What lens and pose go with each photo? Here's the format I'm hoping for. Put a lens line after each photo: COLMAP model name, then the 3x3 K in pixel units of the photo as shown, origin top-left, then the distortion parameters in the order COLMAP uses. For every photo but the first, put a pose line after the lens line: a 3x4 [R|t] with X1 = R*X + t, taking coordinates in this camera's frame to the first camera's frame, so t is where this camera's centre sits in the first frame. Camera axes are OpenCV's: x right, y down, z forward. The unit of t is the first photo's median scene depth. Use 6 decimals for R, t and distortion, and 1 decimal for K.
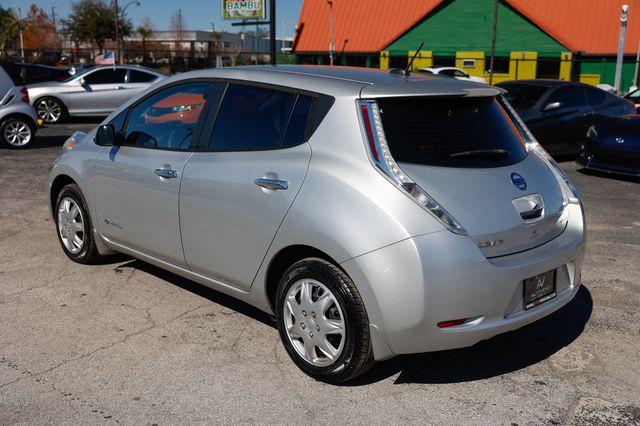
lens RADIAL K [[691.7, 0, 320.0], [0, 691.7, 213.0], [0, 0, 1]] dist [-0.013193, 0.021064]
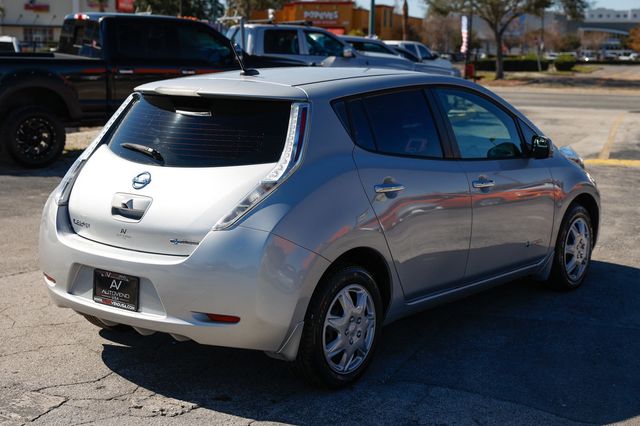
lens RADIAL K [[1004.4, 0, 320.0], [0, 1004.4, 213.0], [0, 0, 1]] dist [0.005679, 0.020461]
pose [[0.154267, 0.148009, -0.976880, 1.717076], [-0.237980, 0.965173, 0.108654, -0.215445], [0.958941, 0.215716, 0.184118, 0.991498]]
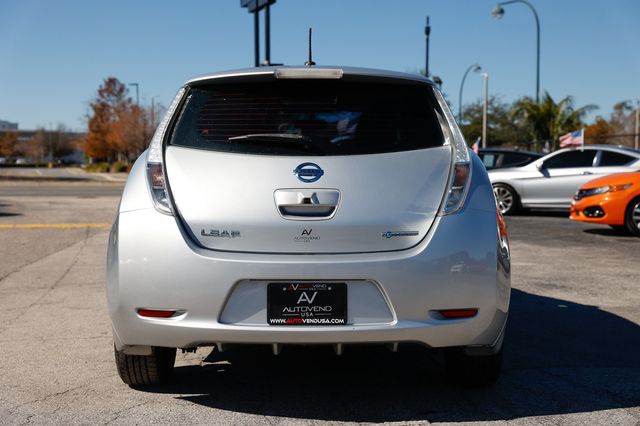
lens RADIAL K [[919.8, 0, 320.0], [0, 919.8, 213.0], [0, 0, 1]] dist [0.117039, 0.012383]
pose [[0.700809, 0.017193, -0.713142, 1.075244], [-0.142174, 0.983019, -0.116016, 0.125899], [0.699038, 0.182695, 0.691353, 0.265951]]
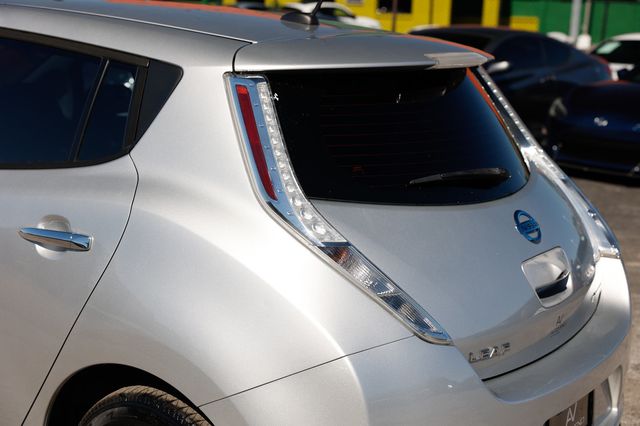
lens RADIAL K [[1032.6, 0, 320.0], [0, 1032.6, 213.0], [0, 0, 1]] dist [0.038869, 0.113160]
pose [[0.984460, -0.013428, 0.175094, -0.013113], [0.014434, 0.999886, -0.004473, -0.055352], [-0.175014, 0.006931, 0.984542, 0.234399]]
